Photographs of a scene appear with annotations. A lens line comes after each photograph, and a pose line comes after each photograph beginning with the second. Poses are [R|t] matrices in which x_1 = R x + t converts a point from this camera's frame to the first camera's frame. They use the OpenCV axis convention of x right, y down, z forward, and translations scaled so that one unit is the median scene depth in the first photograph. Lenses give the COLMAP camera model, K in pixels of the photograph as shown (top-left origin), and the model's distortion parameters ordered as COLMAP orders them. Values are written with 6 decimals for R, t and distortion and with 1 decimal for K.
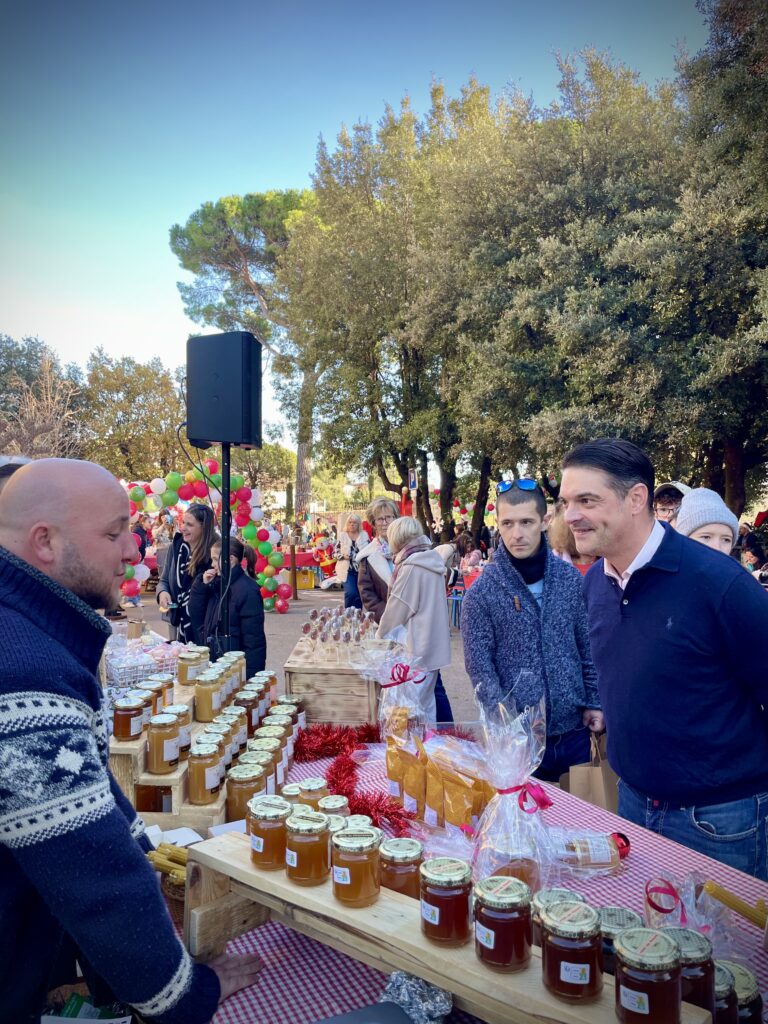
lens RADIAL K [[780.9, 0, 390.0], [0, 780.9, 500.6], [0, 0, 1]] dist [0.074831, -0.103232]
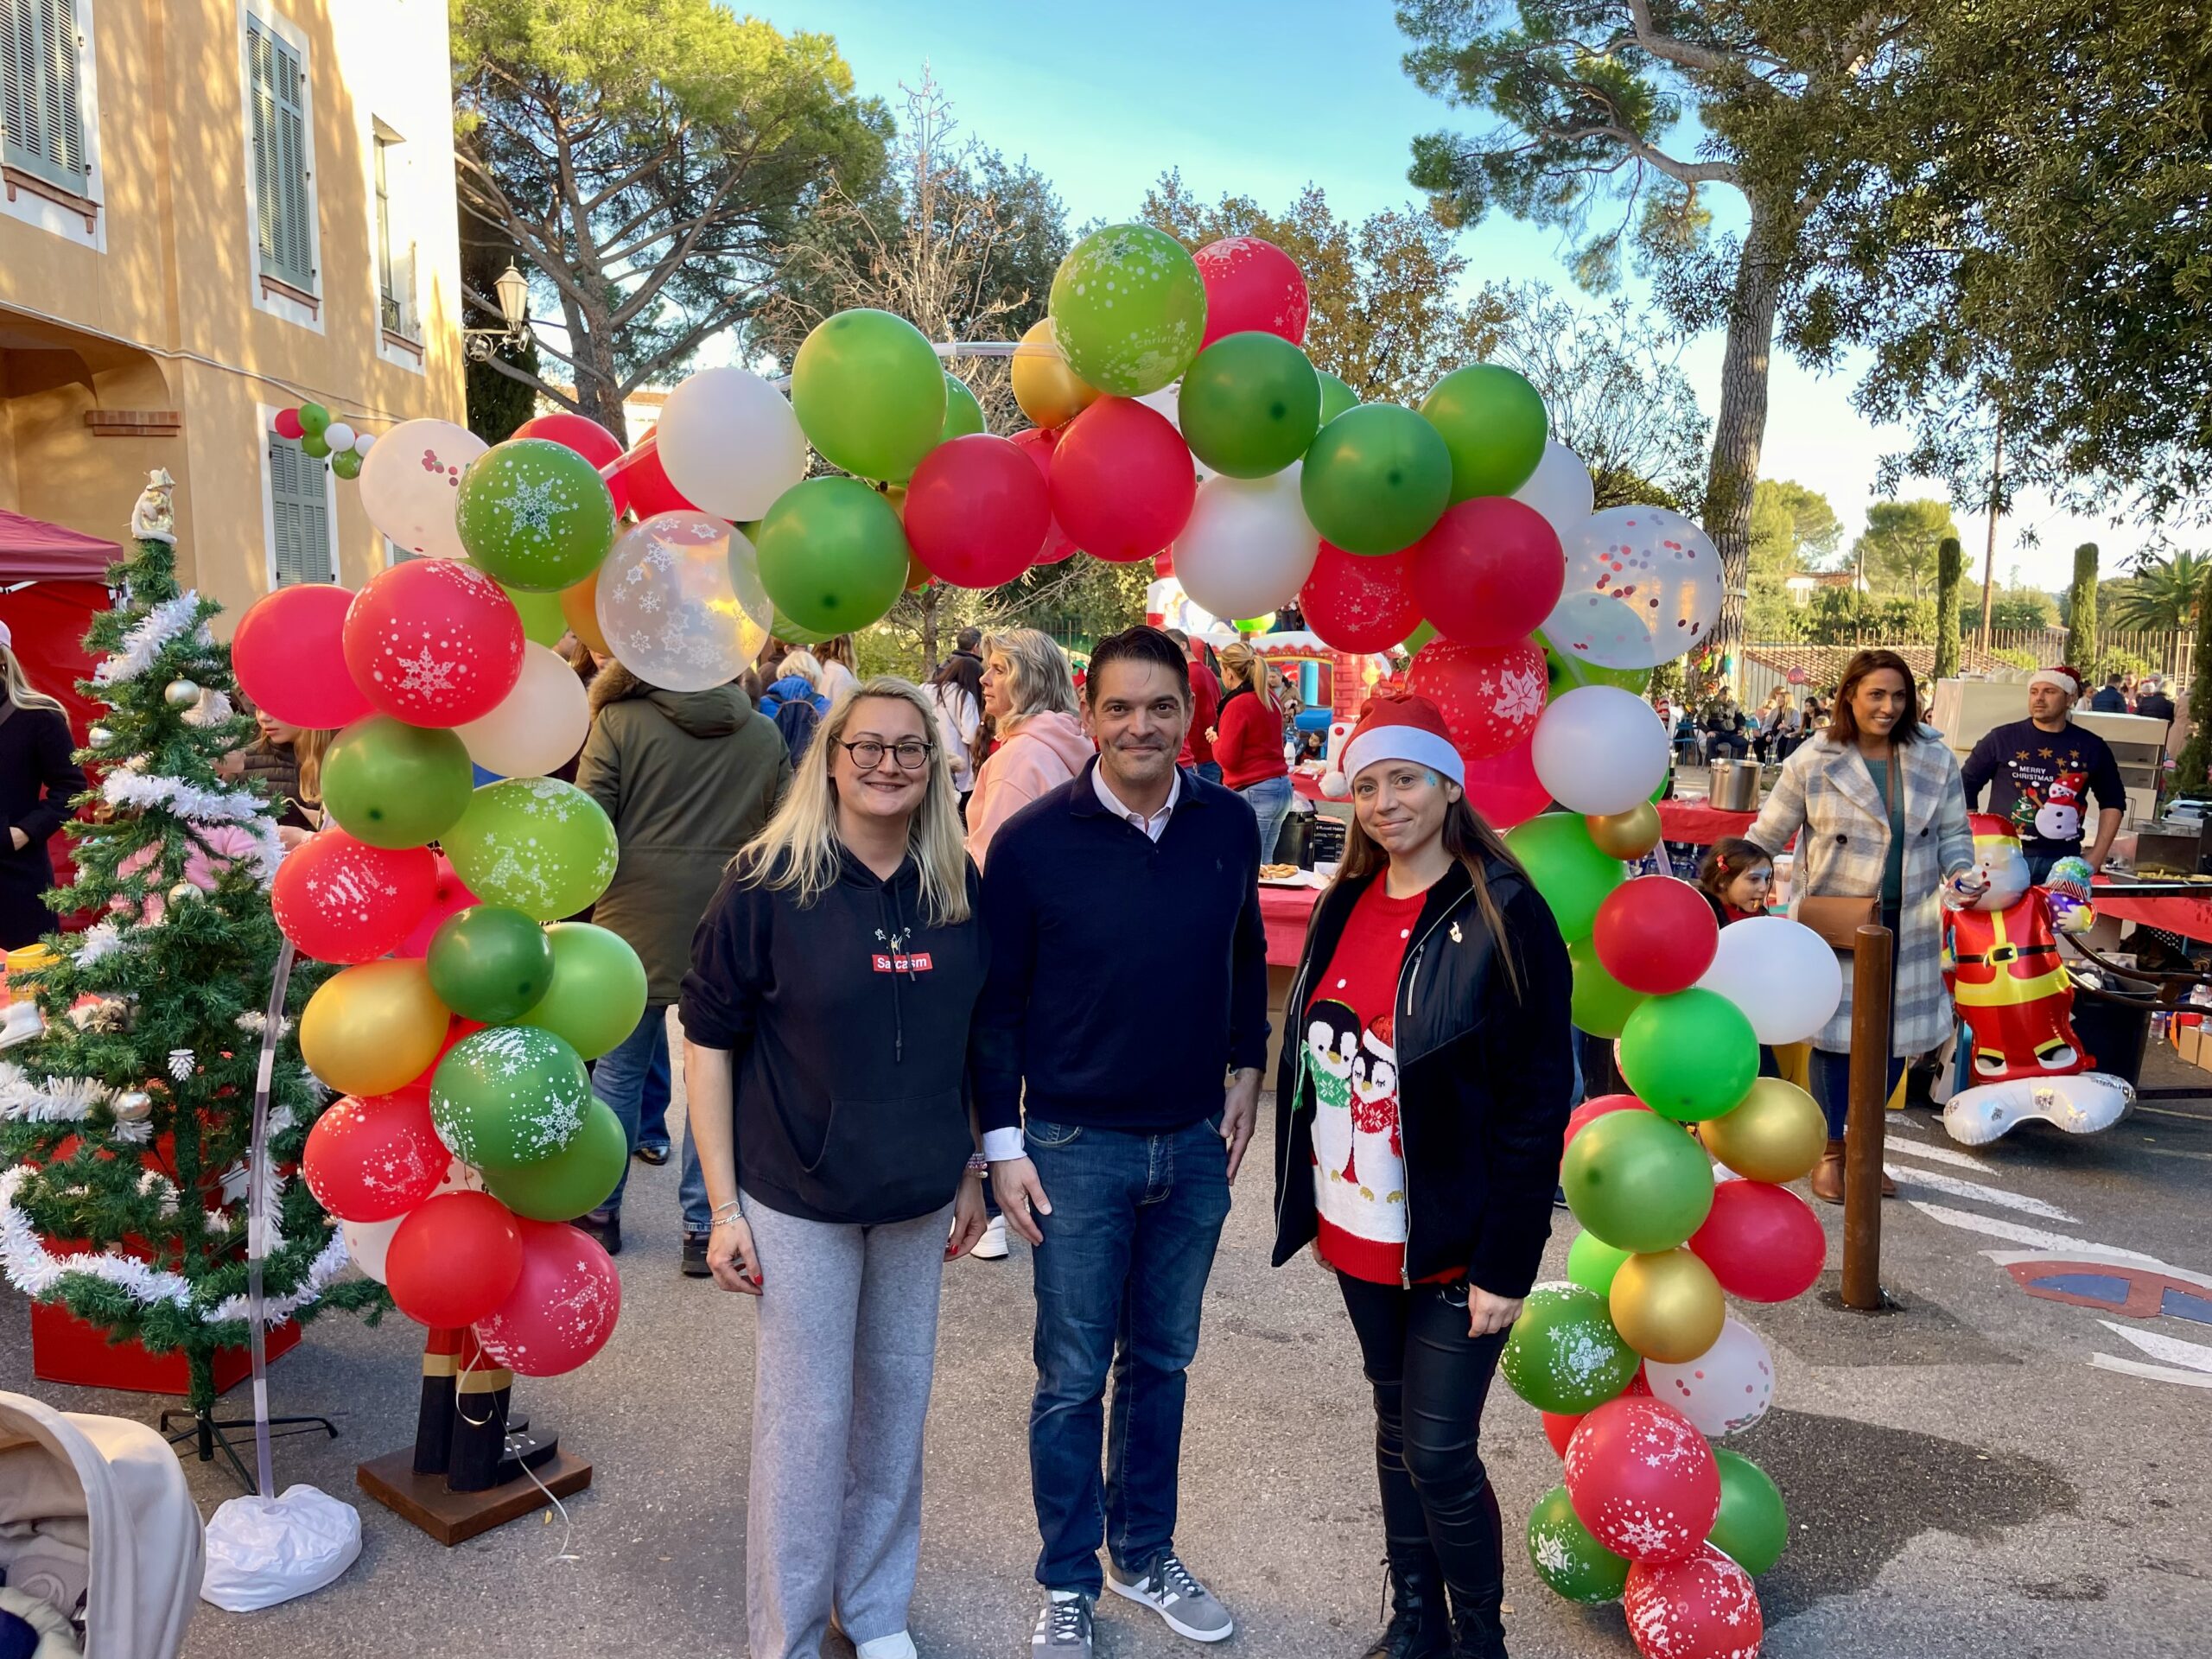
lens RADIAL K [[1686.8, 0, 1091.8], [0, 1686.8, 826.2], [0, 0, 1]] dist [0.074831, -0.103232]
pose [[0.905051, 0.084403, -0.416843, -0.042695], [-0.029998, 0.990338, 0.135392, 0.000465], [0.424243, -0.110032, 0.898839, 0.233558]]
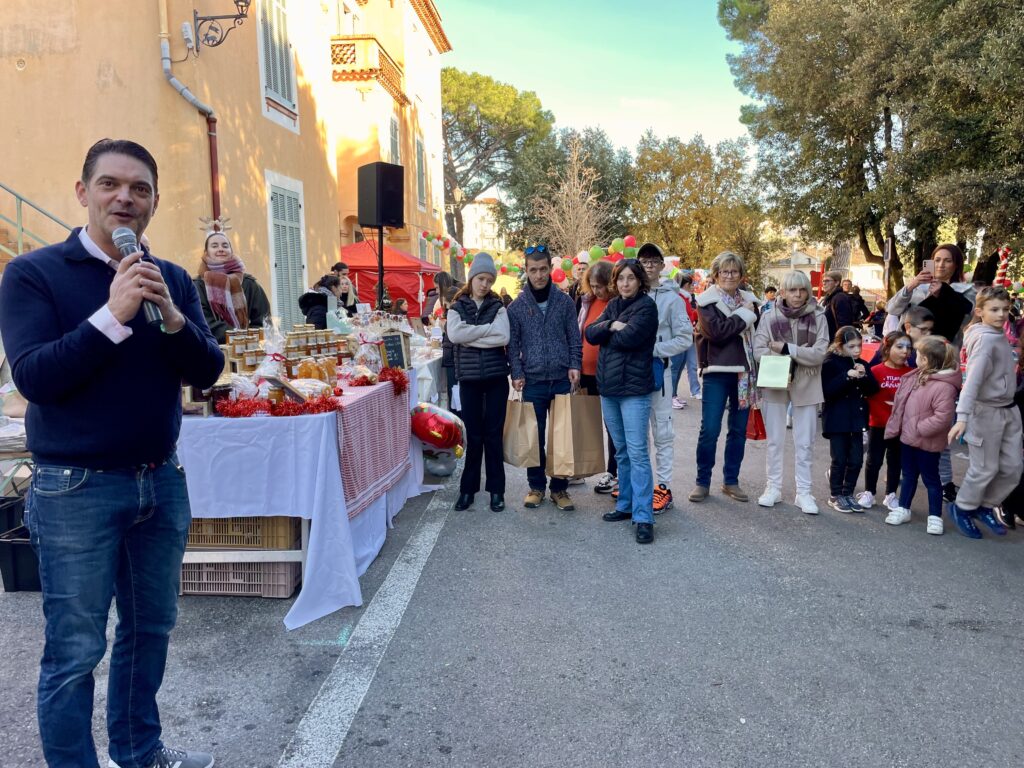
lens RADIAL K [[780.9, 0, 505.5], [0, 780.9, 371.8], [0, 0, 1]] dist [0.074831, -0.103232]
pose [[0.831522, 0.074626, -0.550456, 0.084959], [-0.008341, 0.992501, 0.121954, 0.003465], [0.555429, -0.096816, 0.825909, -0.028360]]
